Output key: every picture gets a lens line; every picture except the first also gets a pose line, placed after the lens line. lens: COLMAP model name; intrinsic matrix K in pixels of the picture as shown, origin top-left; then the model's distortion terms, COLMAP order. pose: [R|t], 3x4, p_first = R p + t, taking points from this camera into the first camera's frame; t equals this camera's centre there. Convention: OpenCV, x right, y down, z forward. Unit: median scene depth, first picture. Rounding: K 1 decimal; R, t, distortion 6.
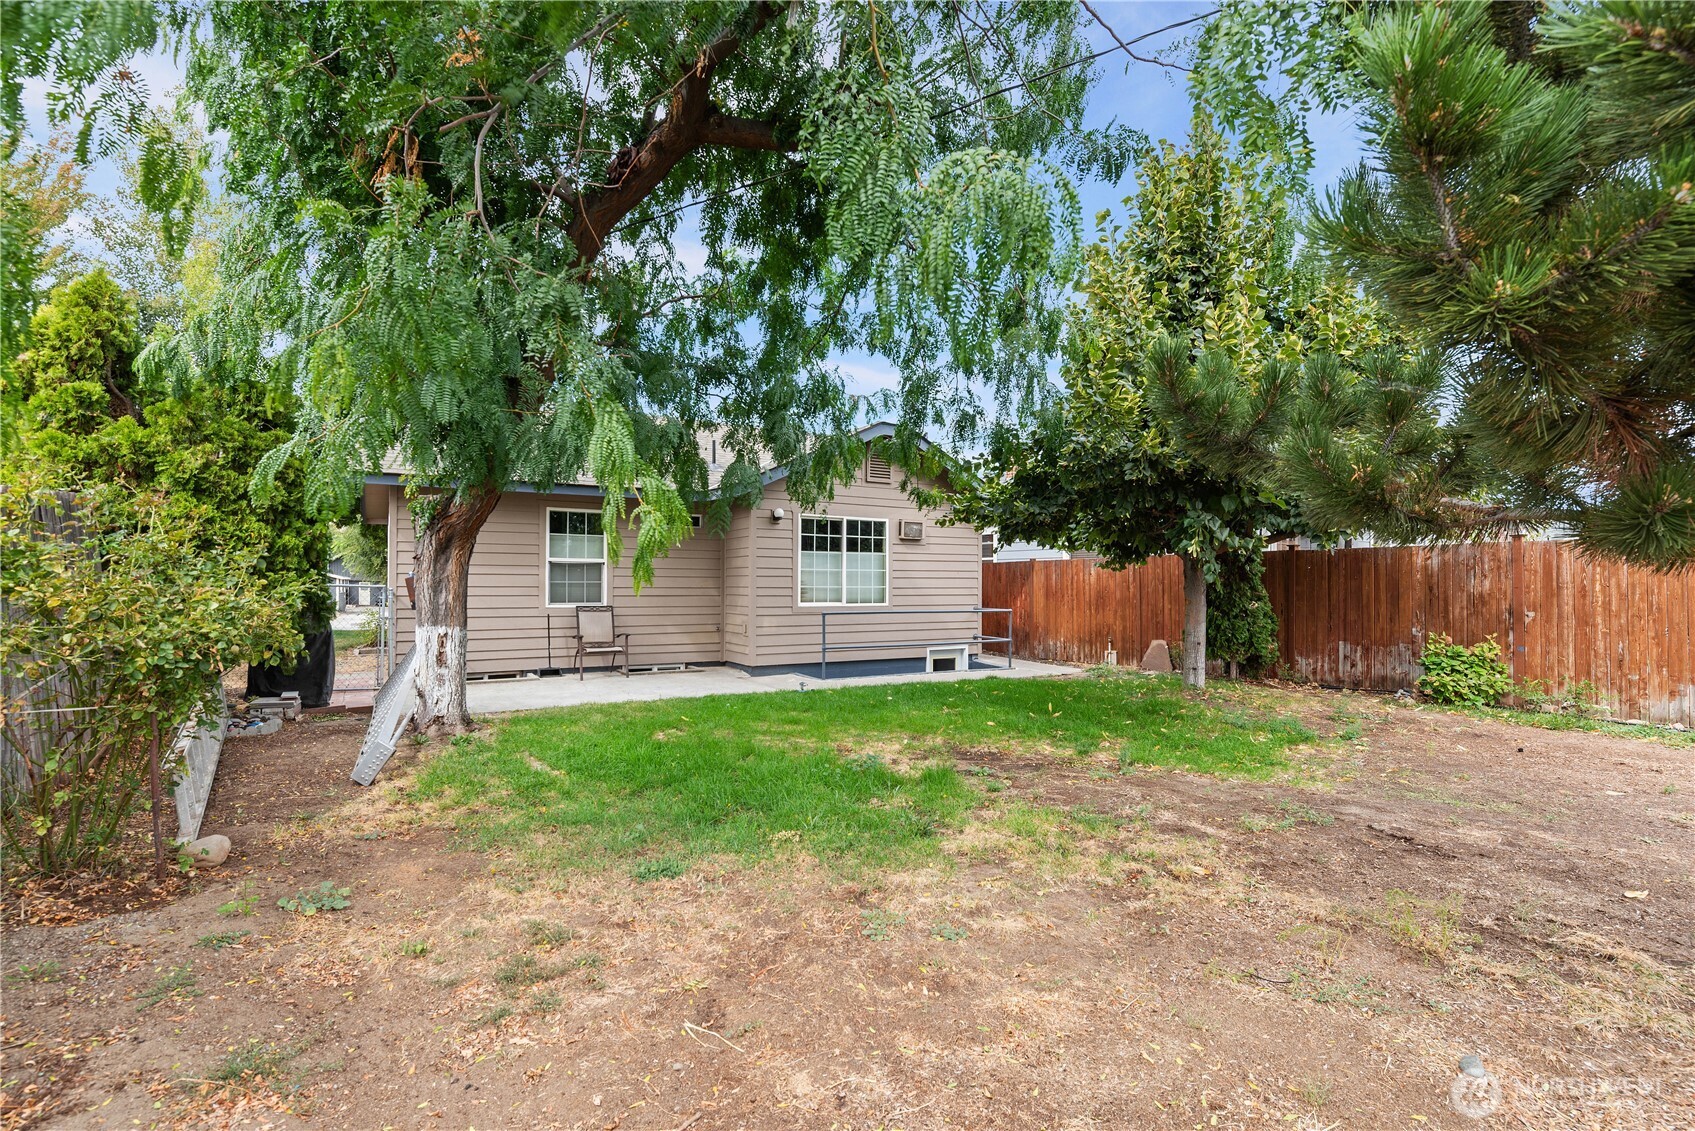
lens RADIAL K [[794.8, 0, 845.5], [0, 794.8, 564.3], [0, 0, 1]] dist [-0.017575, 0.000012]
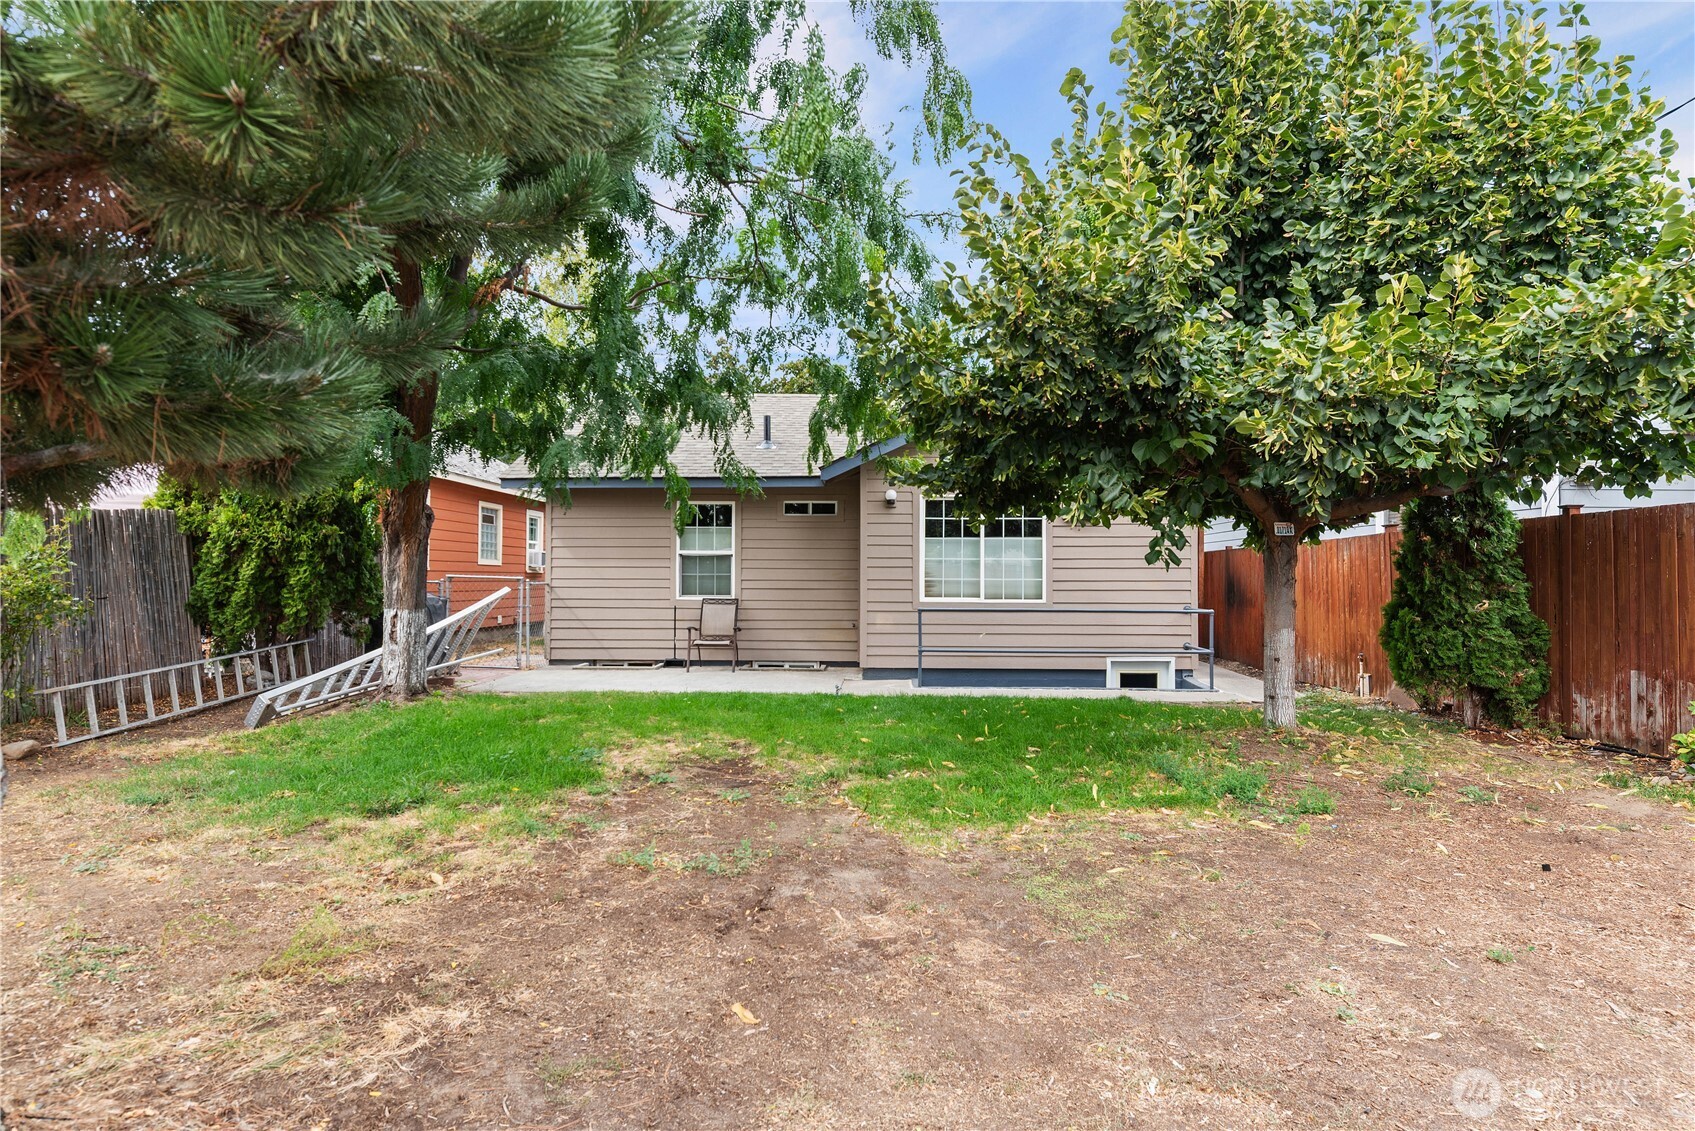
lens RADIAL K [[922.4, 0, 852.7], [0, 922.4, 561.5], [0, 0, 1]] dist [-0.007282, -0.000040]
pose [[0.850623, -0.010853, -0.525664, 0.432186], [0.011638, 0.999931, -0.001812, 0.010430], [0.525647, -0.004576, 0.850690, 0.110648]]
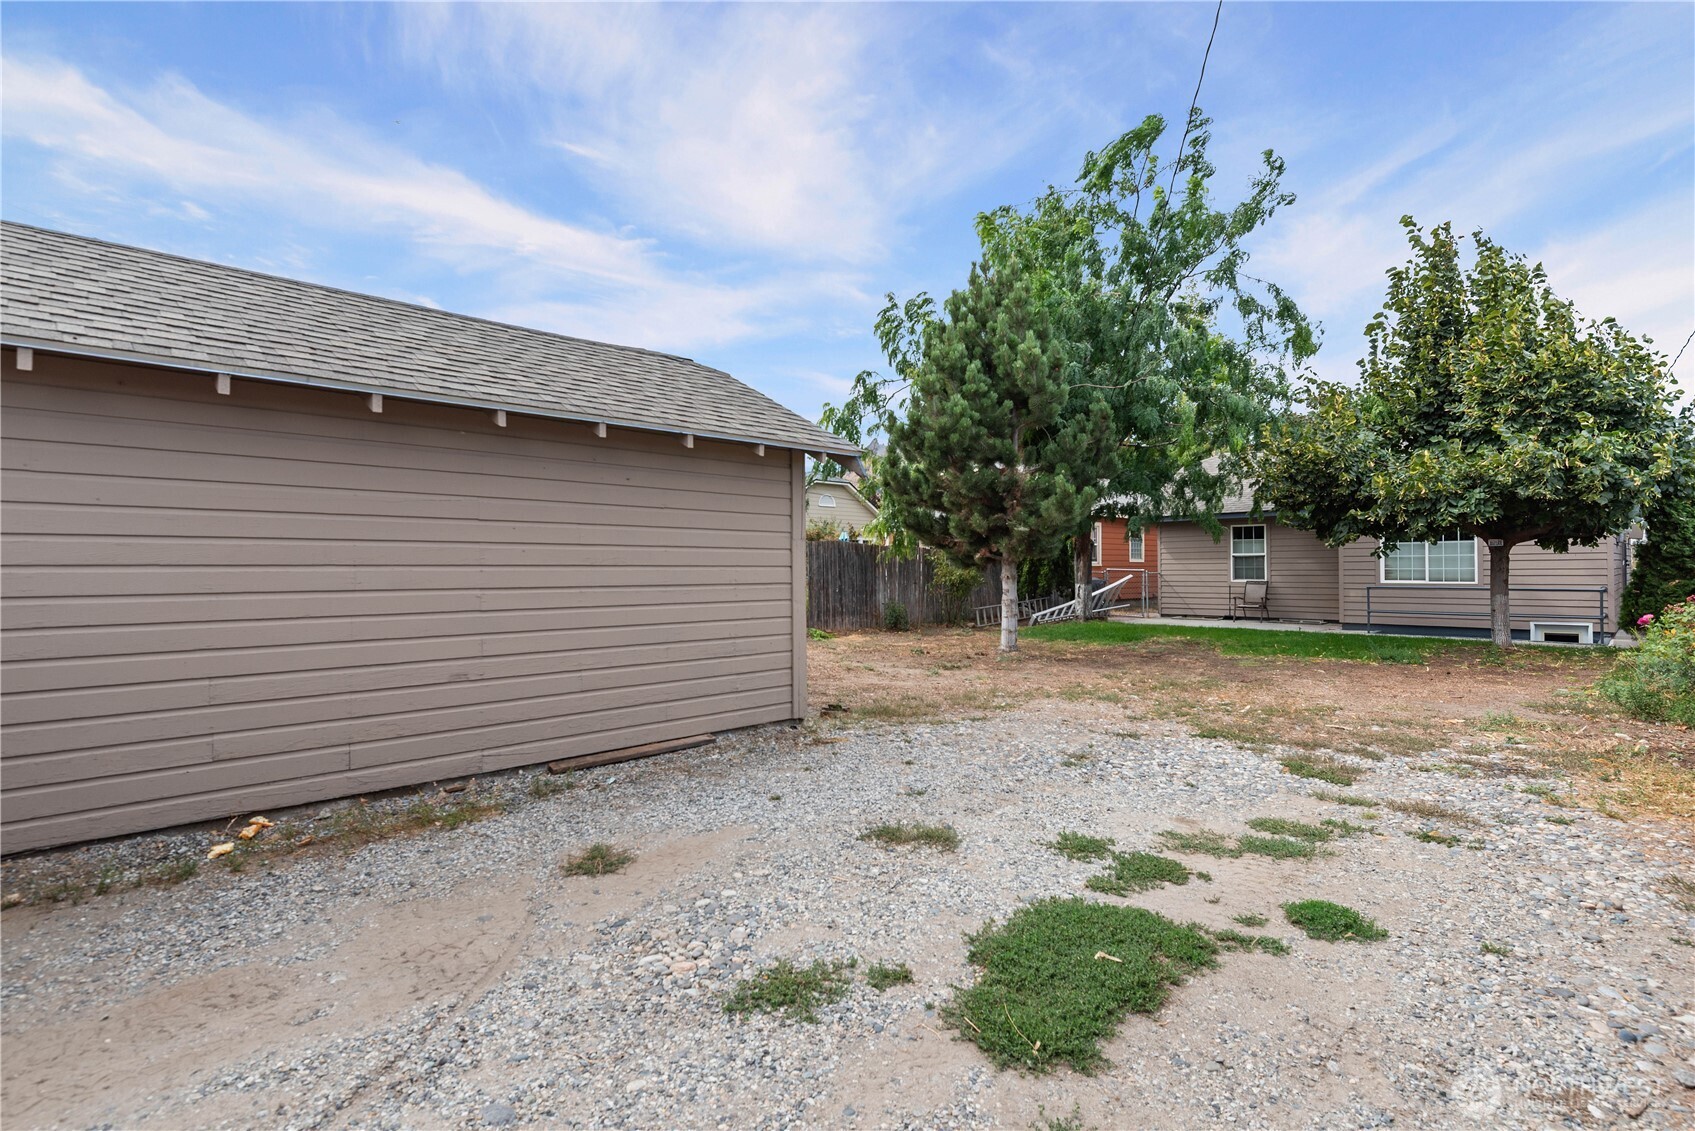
lens RADIAL K [[794.8, 0, 851.4], [0, 794.8, 563.5], [0, 0, 1]] dist [-0.017575, 0.000012]
pose [[0.257185, -0.013226, -0.966272, 1.111439], [0.030681, 0.999514, -0.005515, -0.002431], [0.965875, -0.028228, 0.257466, -0.279782]]
